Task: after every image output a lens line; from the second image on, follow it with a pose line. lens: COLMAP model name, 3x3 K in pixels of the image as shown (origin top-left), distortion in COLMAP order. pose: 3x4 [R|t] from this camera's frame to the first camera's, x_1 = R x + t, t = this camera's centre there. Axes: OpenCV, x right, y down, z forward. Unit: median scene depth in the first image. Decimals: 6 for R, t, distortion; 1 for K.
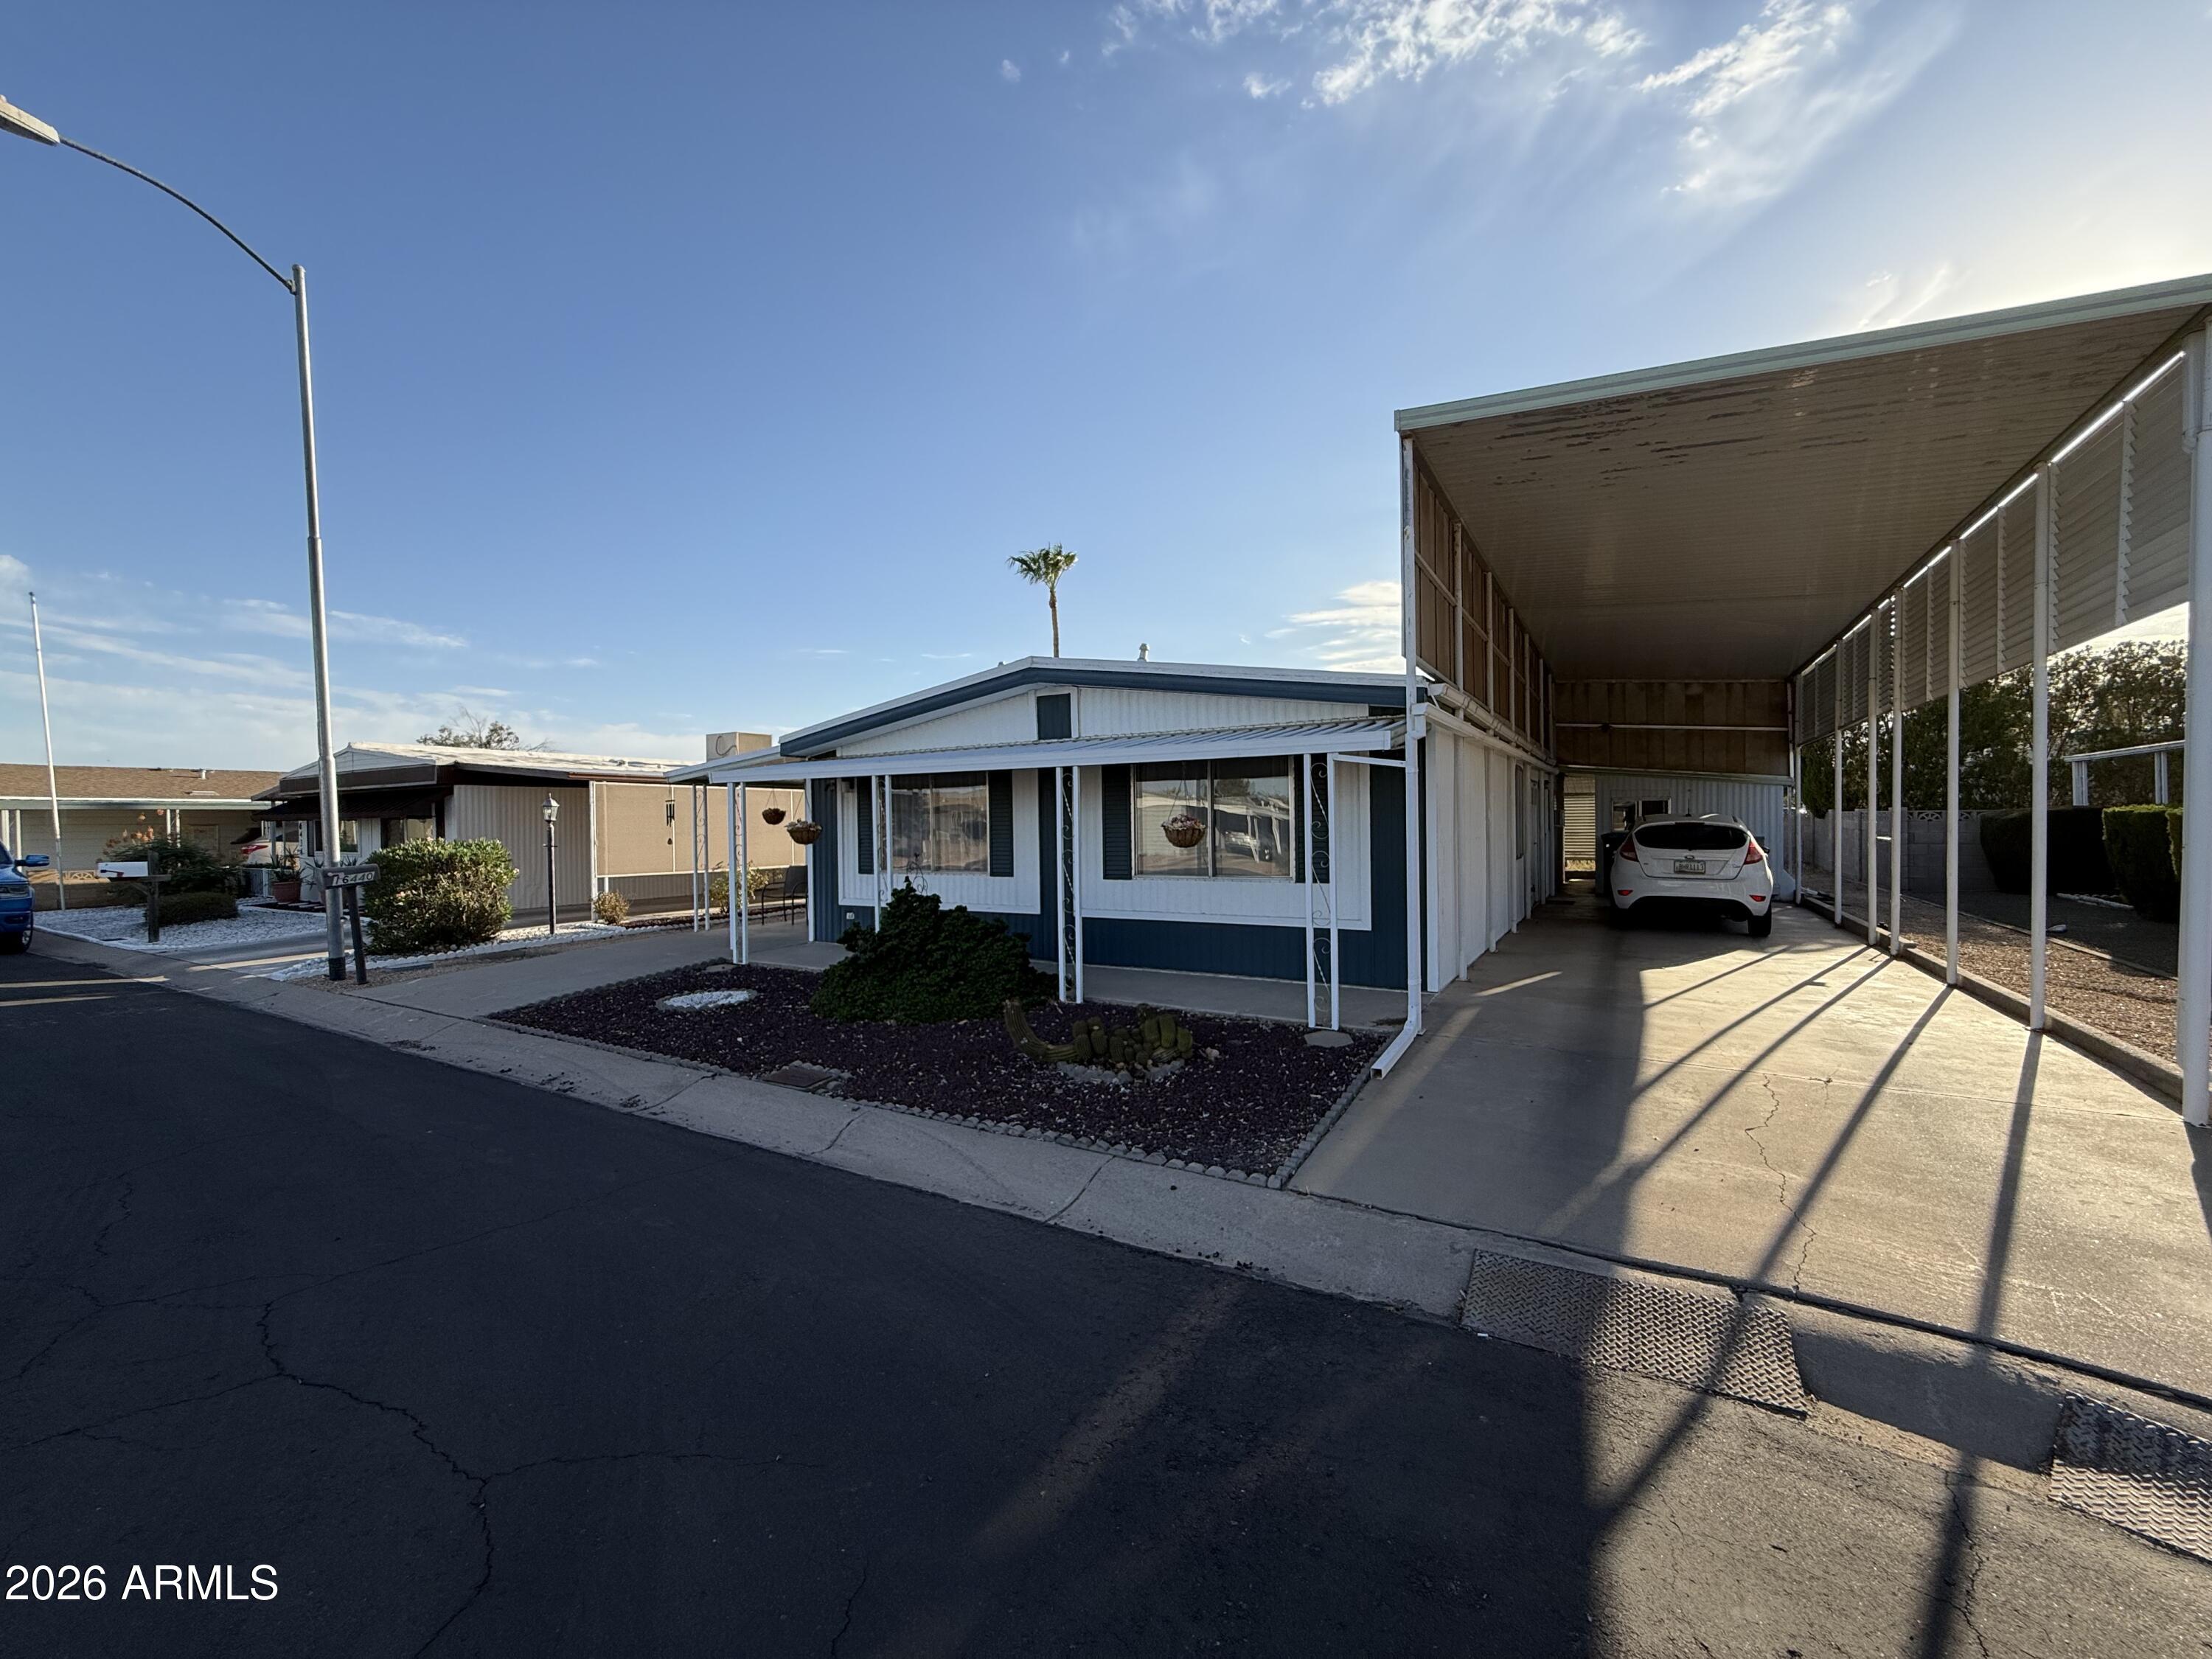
lens RADIAL K [[890.9, 0, 1106.0], [0, 890.9, 829.5], [0, 0, 1]] dist [-0.002133, -0.000209]
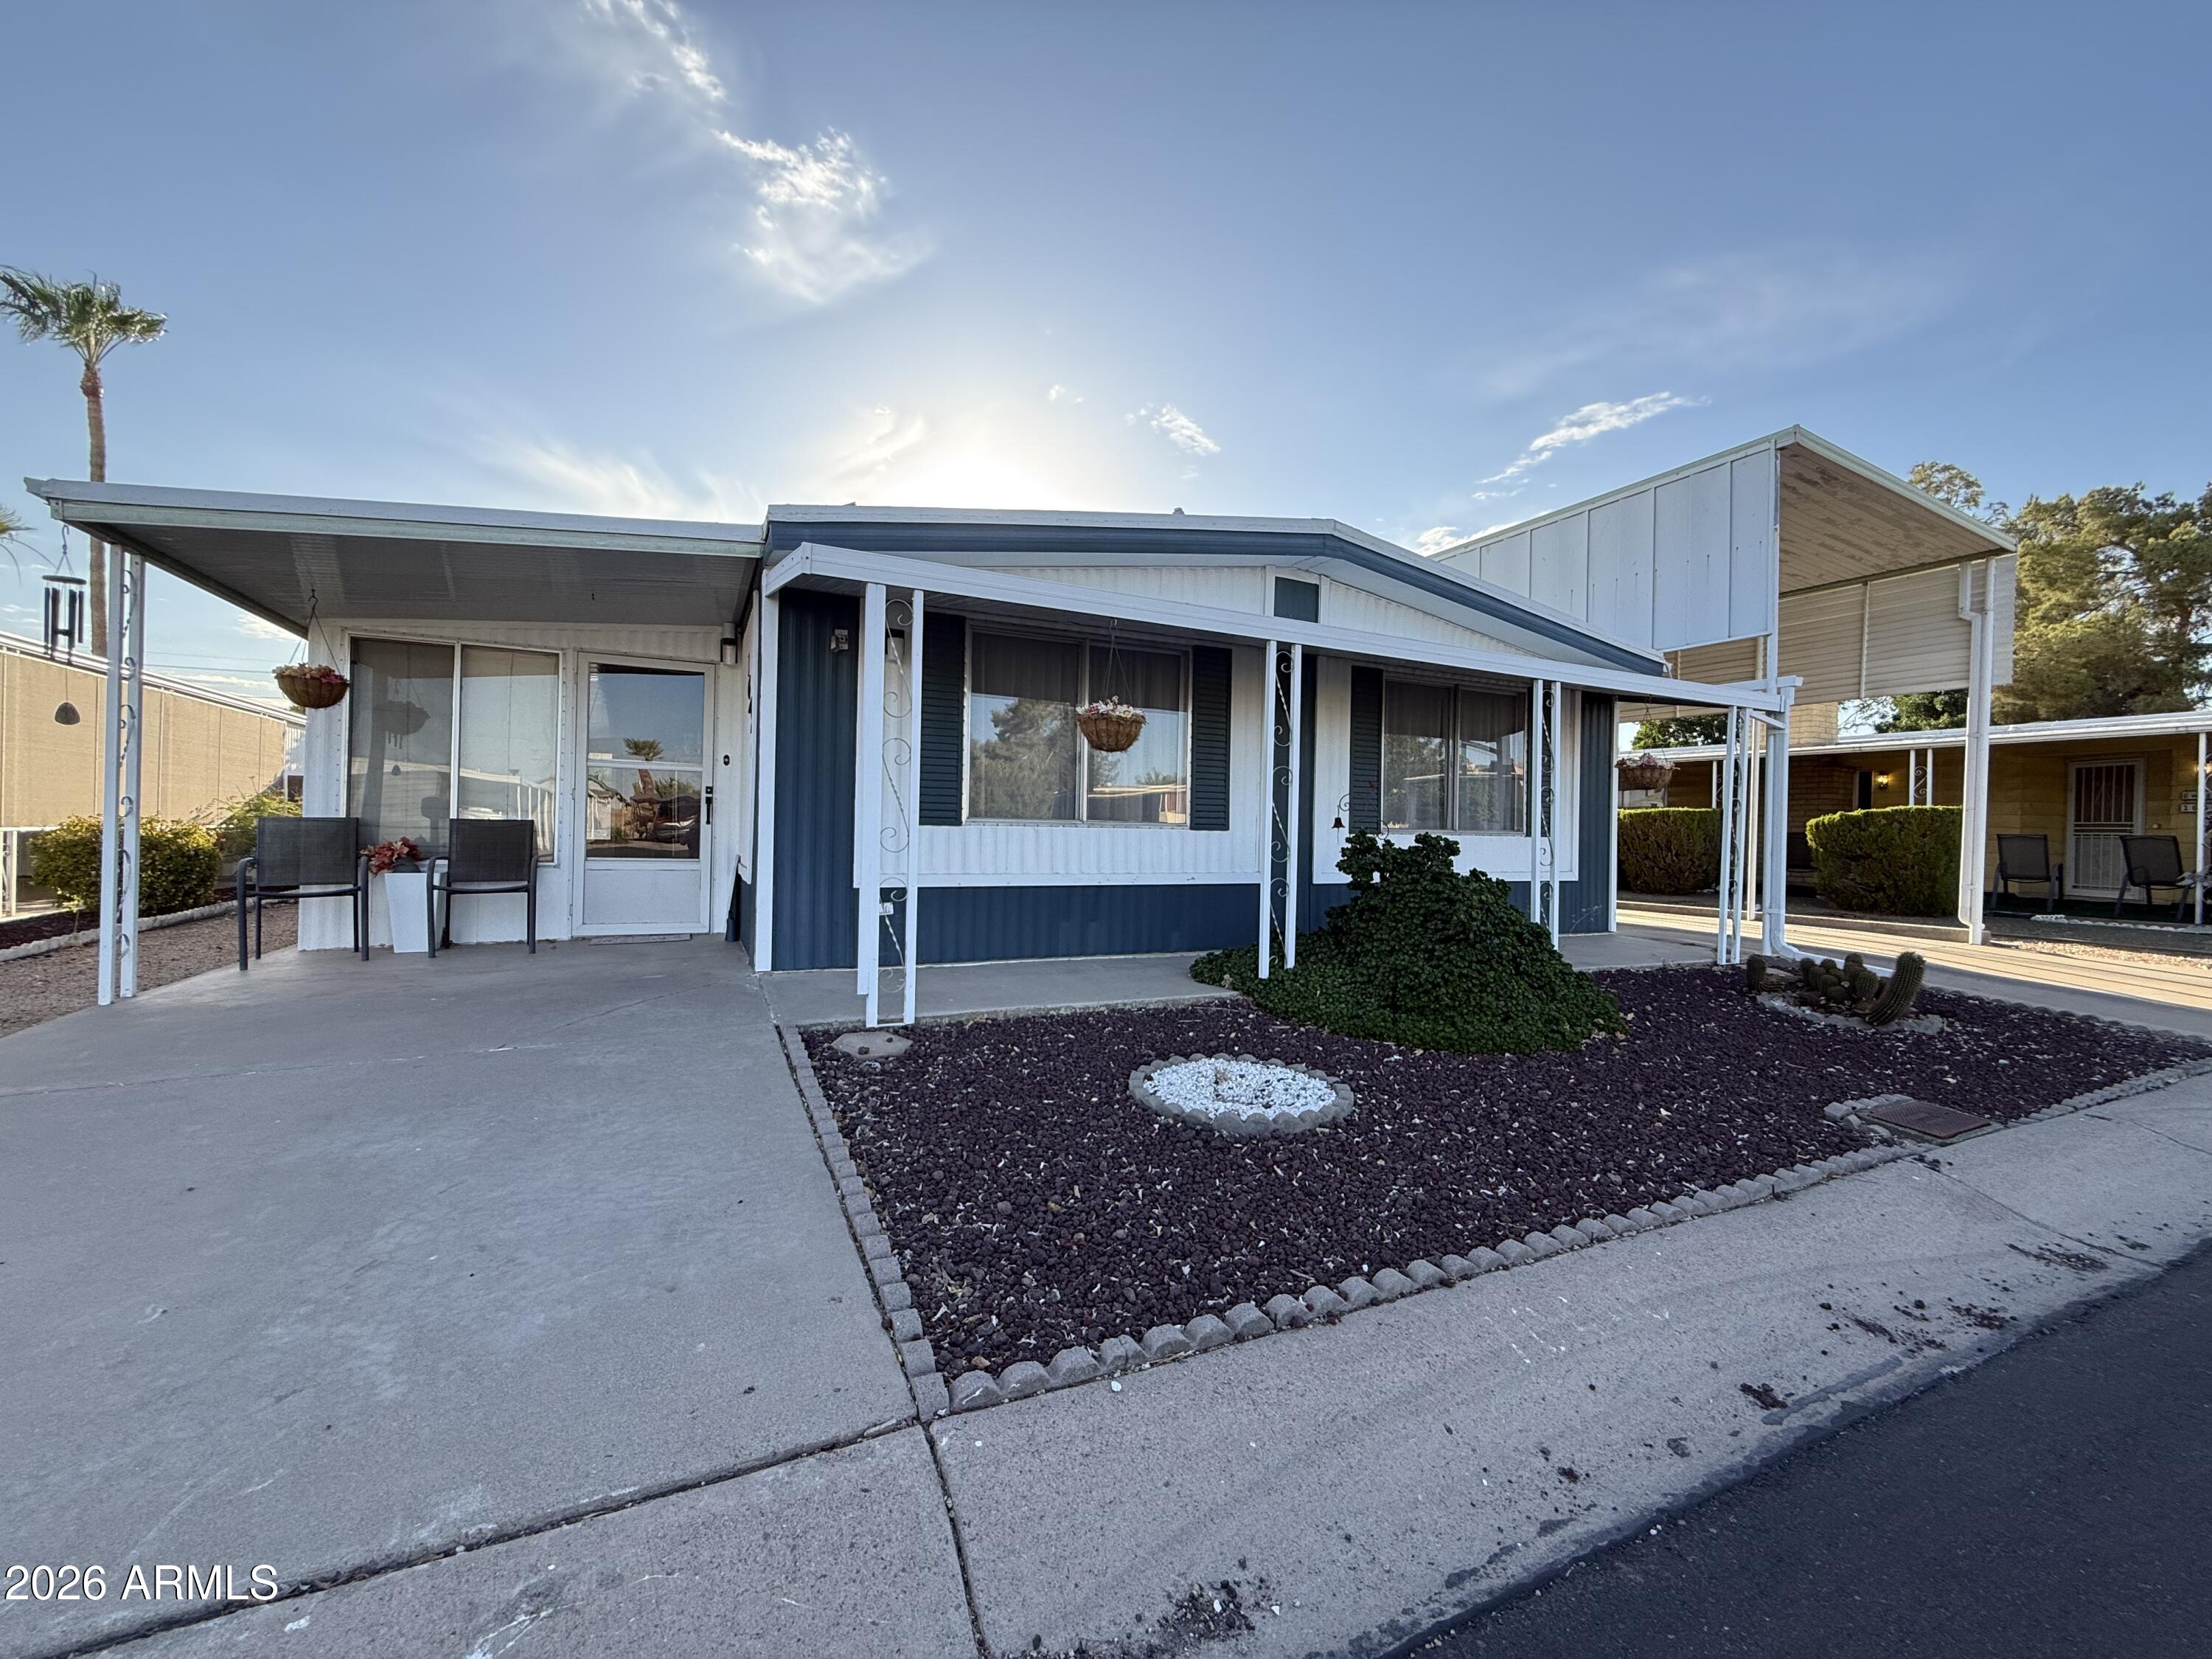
lens RADIAL K [[875.8, 0, 1104.8], [0, 875.8, 844.3], [0, 0, 1]] dist [-0.000378, -0.000168]
pose [[0.556285, 0.011415, 0.830913, -0.691776], [-0.026105, 0.999652, 0.003744, 0.061336], [-0.830582, -0.023773, 0.556389, 0.680484]]
